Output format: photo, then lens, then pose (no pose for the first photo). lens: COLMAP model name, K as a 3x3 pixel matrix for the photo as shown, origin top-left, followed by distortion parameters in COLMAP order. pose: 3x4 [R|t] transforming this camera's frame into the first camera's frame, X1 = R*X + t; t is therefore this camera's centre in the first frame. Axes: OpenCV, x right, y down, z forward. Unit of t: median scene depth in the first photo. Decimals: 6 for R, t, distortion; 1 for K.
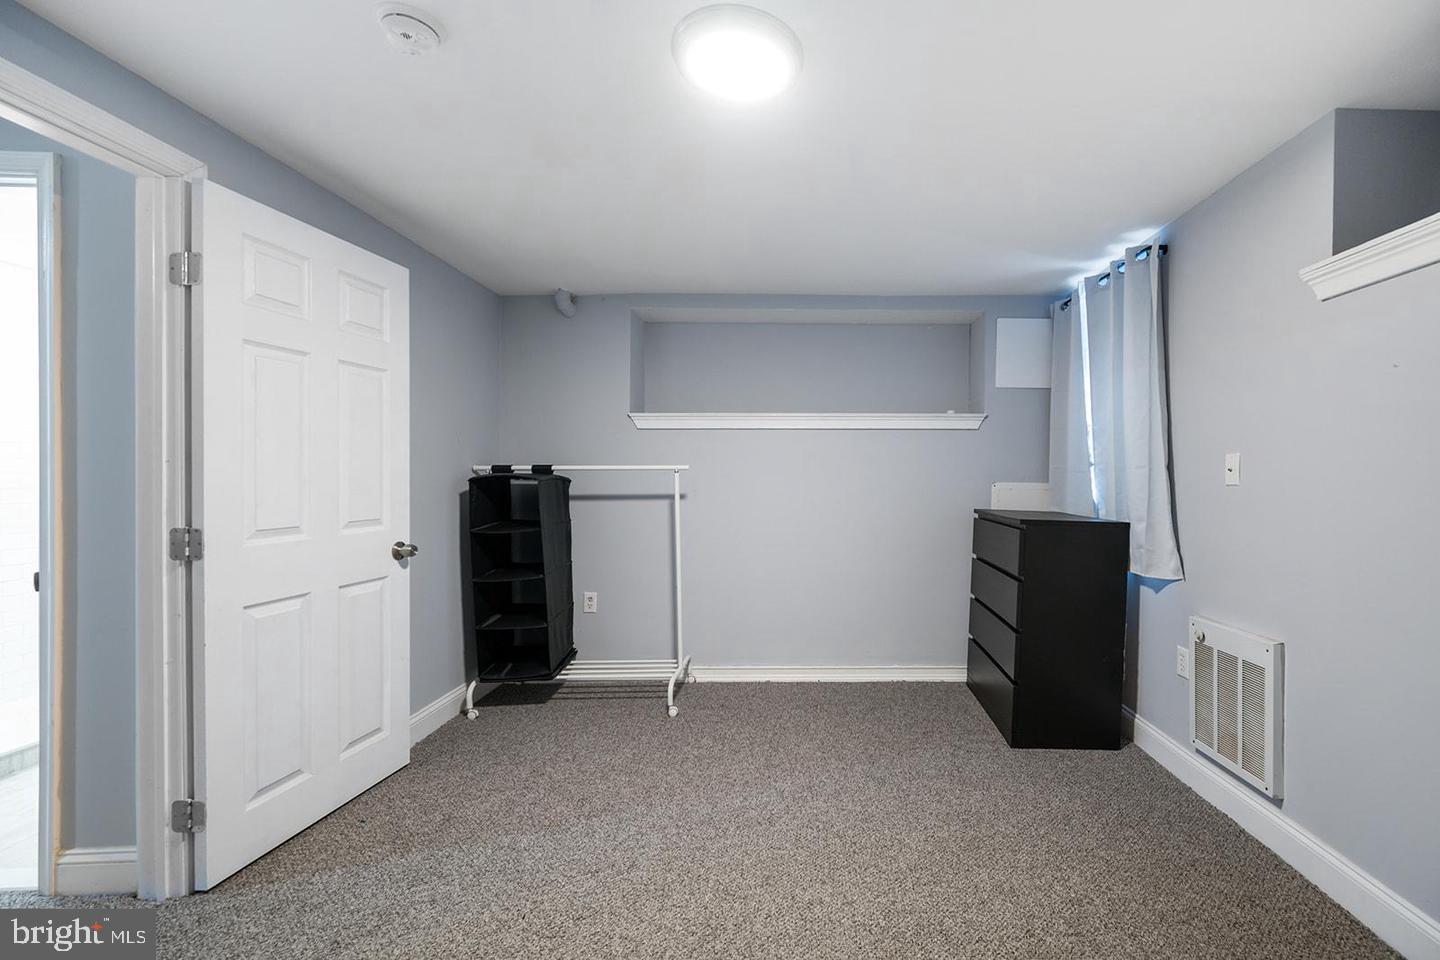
lens RADIAL K [[584.1, 0, 840.1], [0, 584.1, 482.8], [0, 0, 1]] dist [-0.000237, -0.000049]
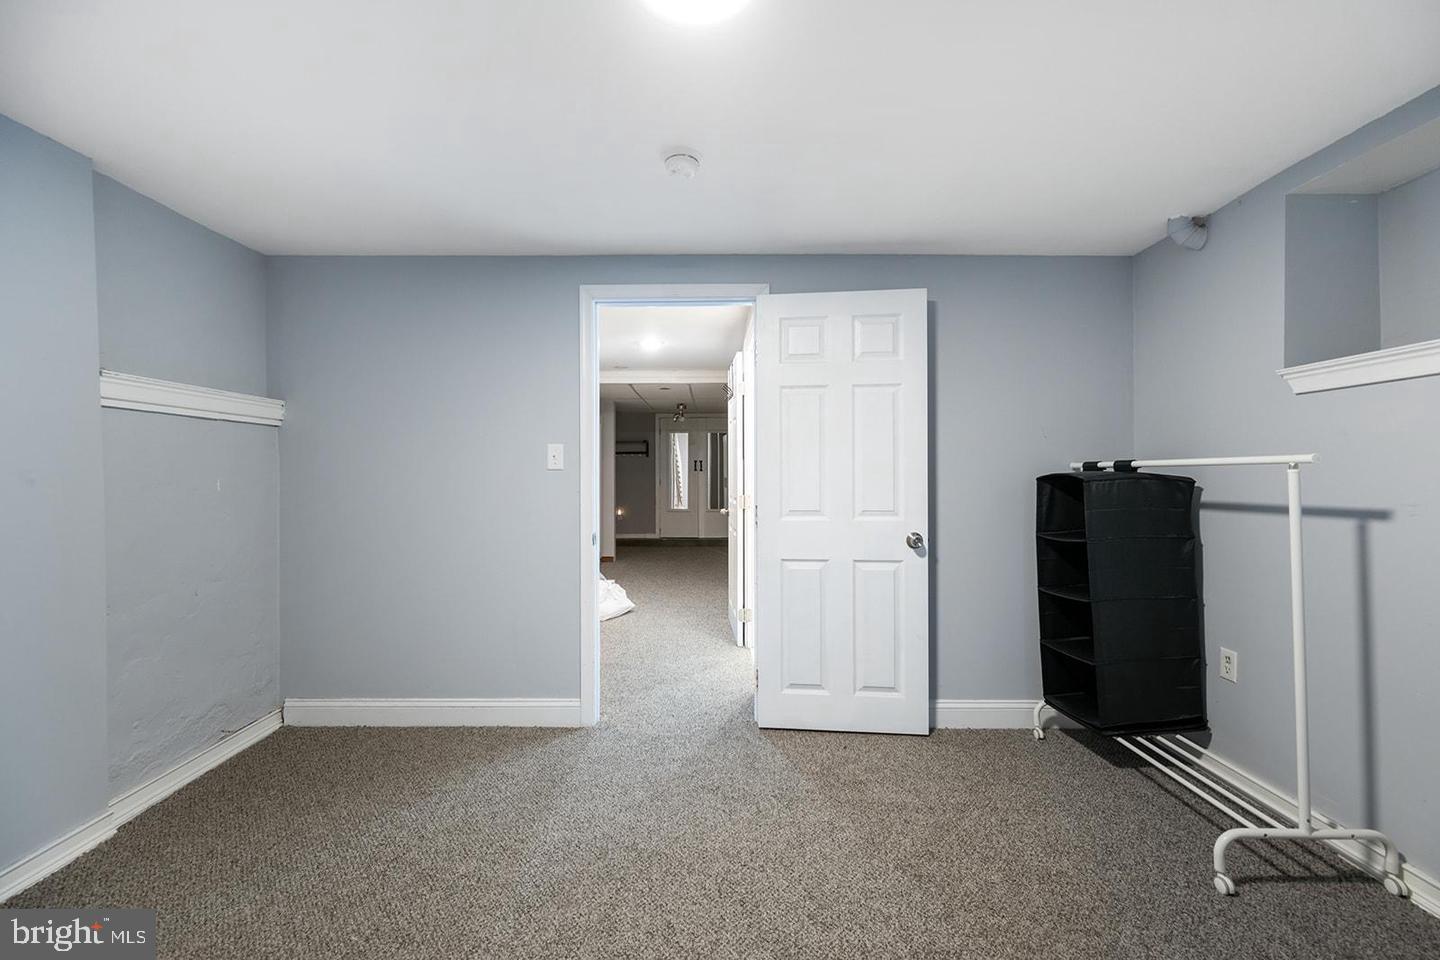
lens RADIAL K [[577.3, 0, 720.0], [0, 577.3, 480.0], [0, 0, 1]] dist [0.000377, -0.000113]
pose [[-0.041094, -0.000419, -0.999155, 0.295757], [-0.014284, 0.999898, 0.000168, 0.003163], [0.999053, 0.014279, -0.041096, 0.520541]]
